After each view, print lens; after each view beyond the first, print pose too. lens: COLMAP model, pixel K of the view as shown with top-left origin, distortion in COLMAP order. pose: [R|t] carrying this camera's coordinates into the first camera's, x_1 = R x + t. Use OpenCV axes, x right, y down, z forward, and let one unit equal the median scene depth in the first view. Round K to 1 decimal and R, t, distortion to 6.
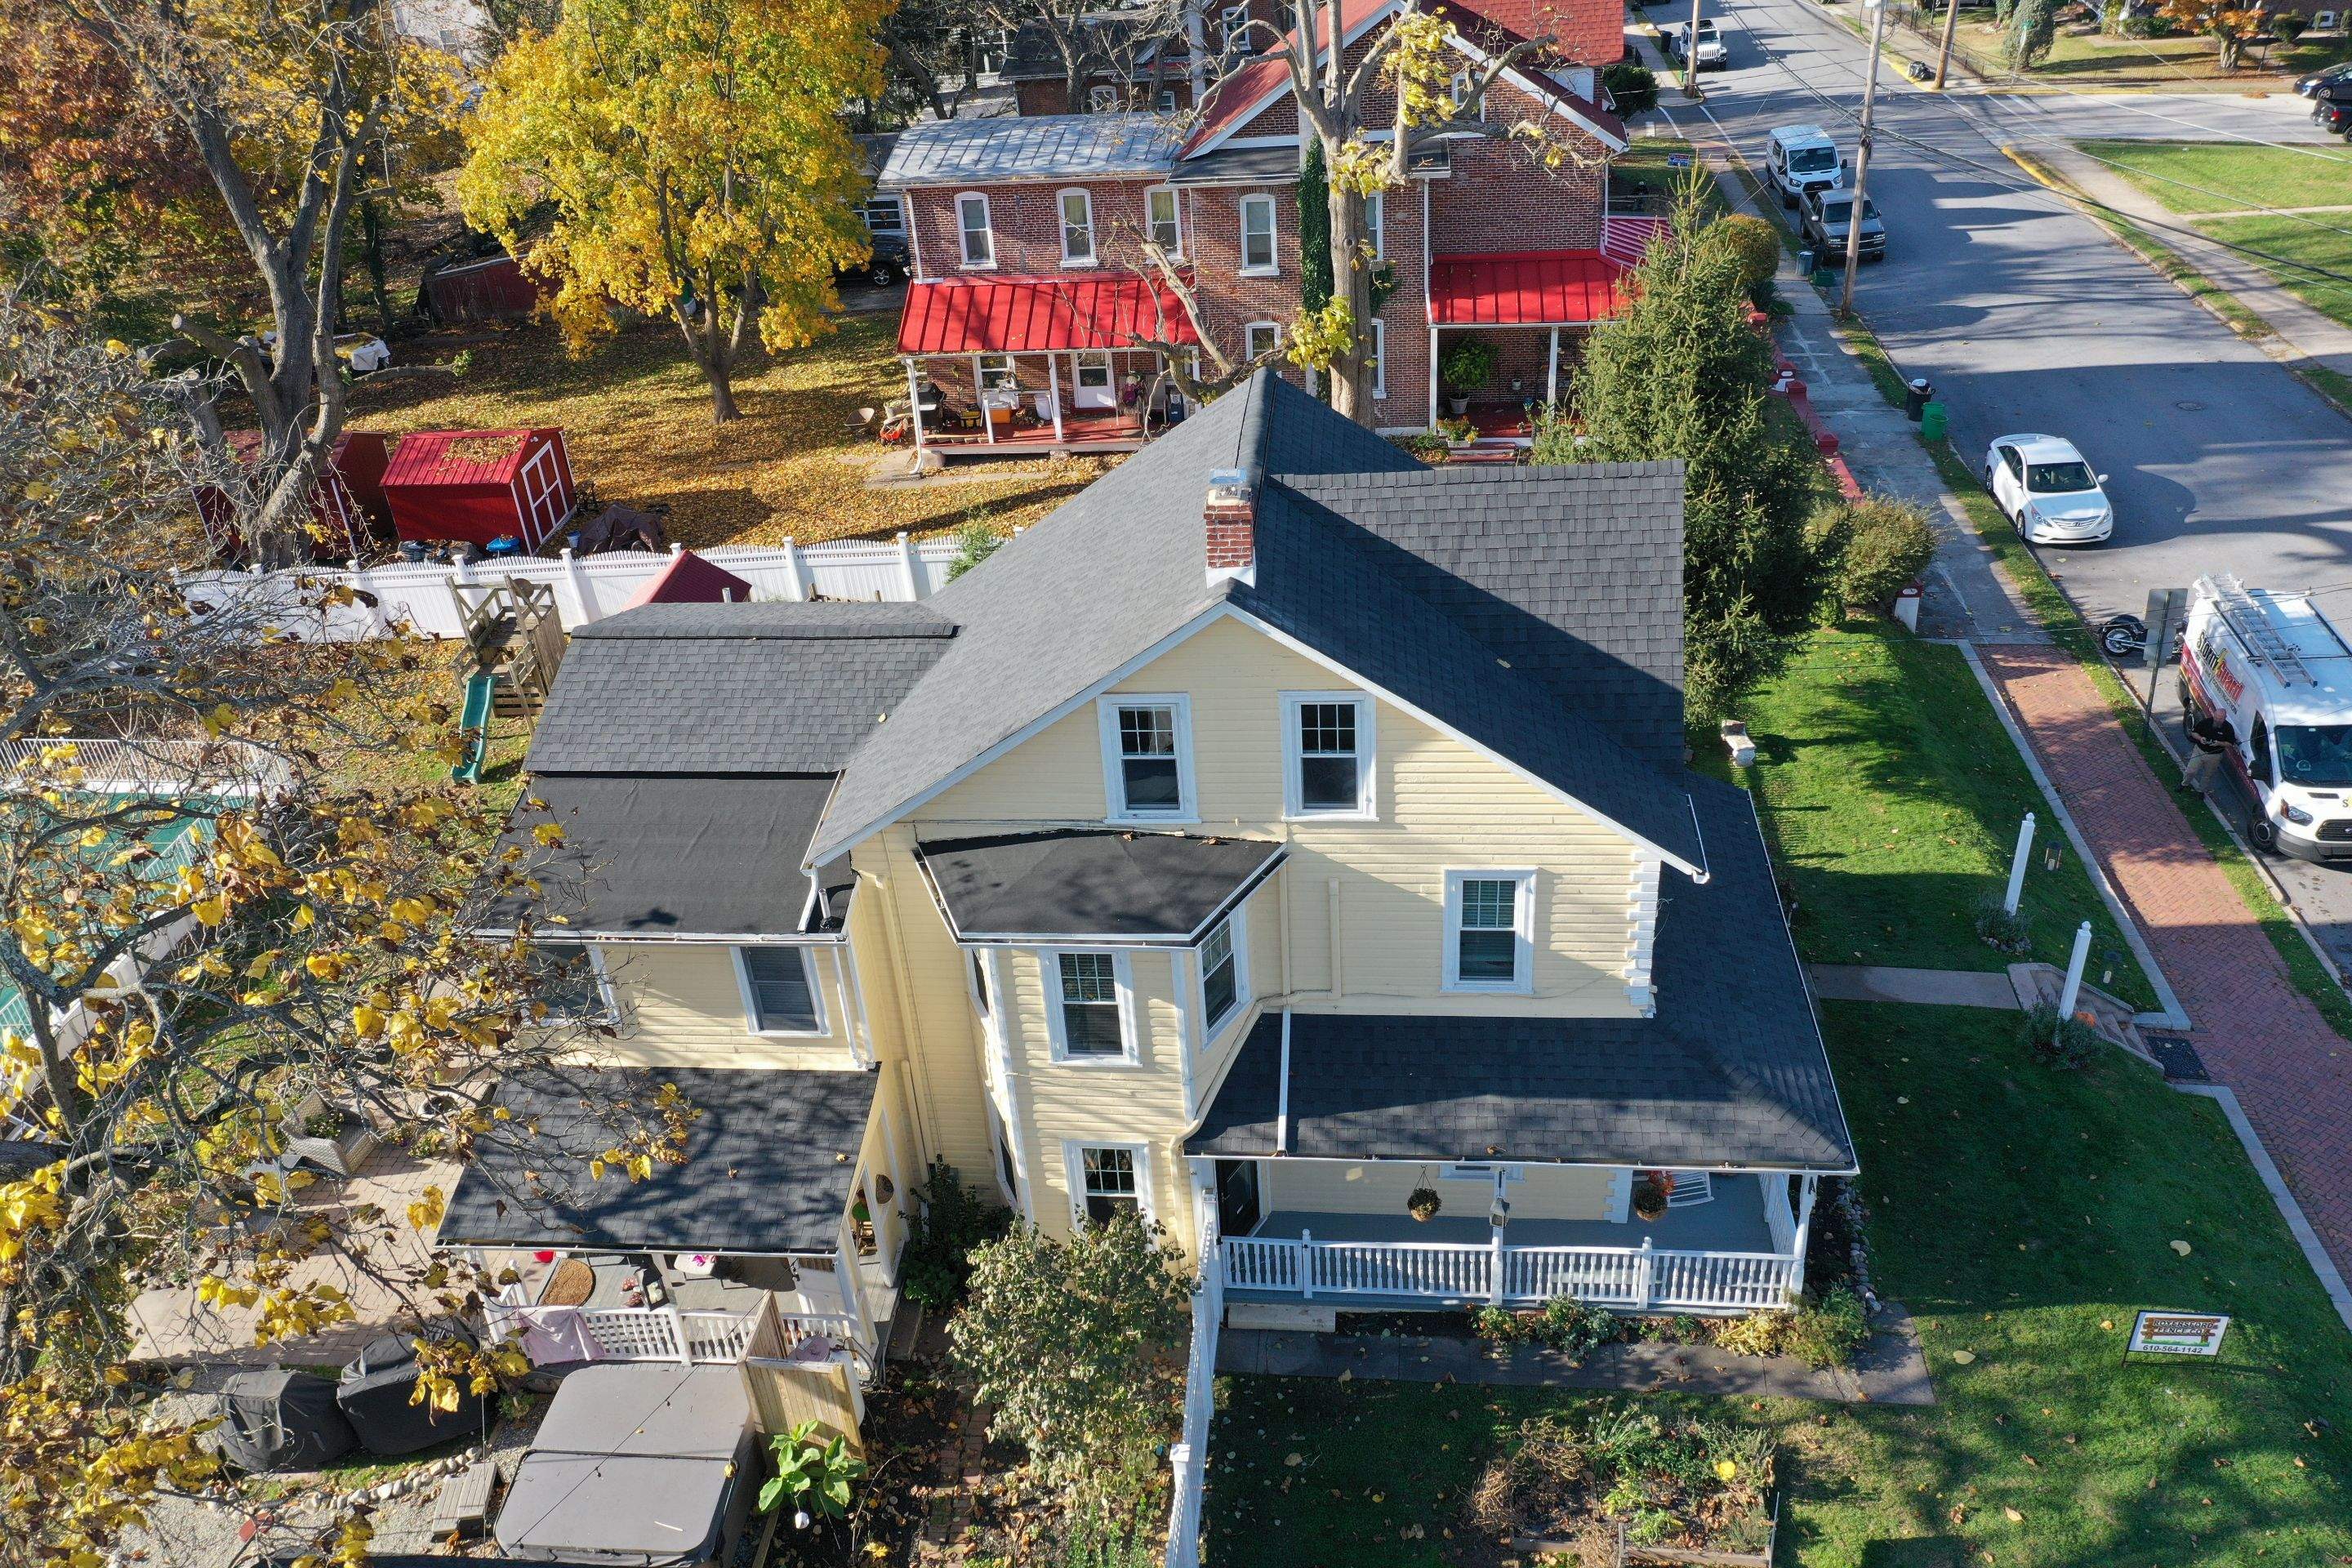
lens RADIAL K [[1851.1, 0, 1173.8], [0, 1851.1, 781.7], [0, 0, 1]] dist [0.013415, -0.000127]
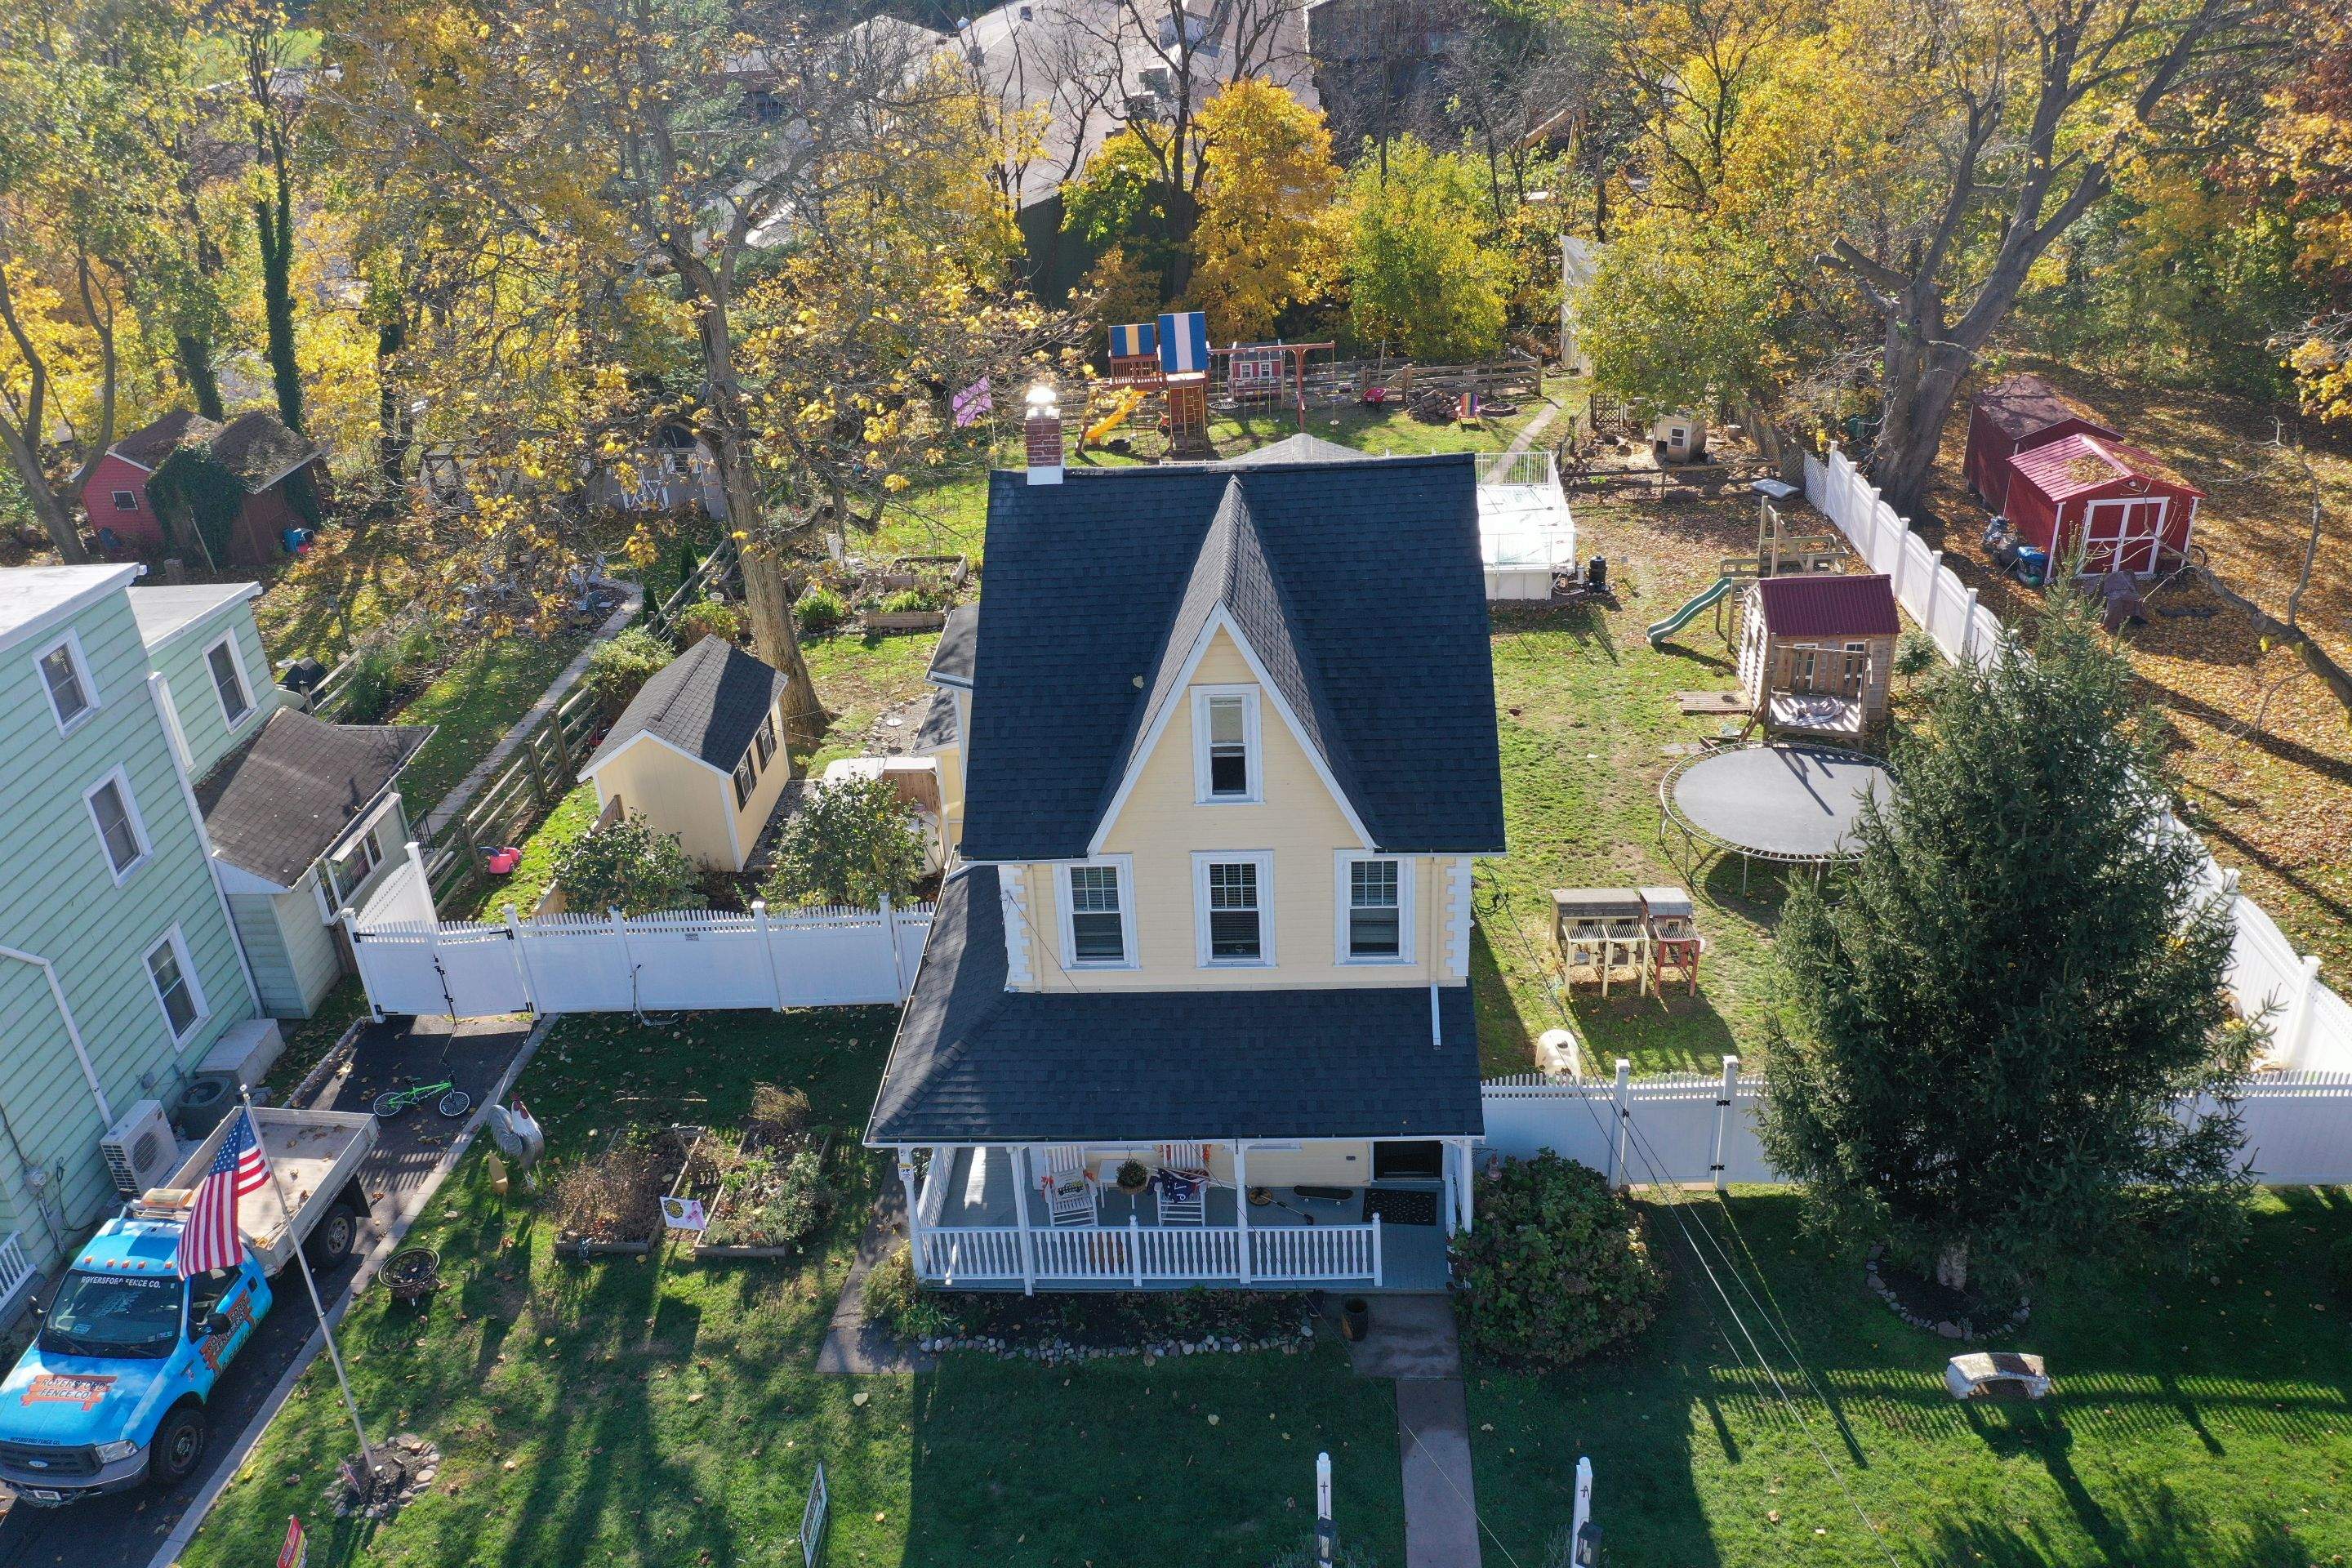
lens RADIAL K [[1851.1, 0, 1173.5], [0, 1851.1, 788.4], [0, 0, 1]] dist [0.013415, -0.000127]
pose [[0.049082, 0.522645, -0.851137, 1.140045], [-0.489214, 0.755524, 0.435722, -0.501877], [0.870782, 0.395002, 0.292767, 0.691457]]
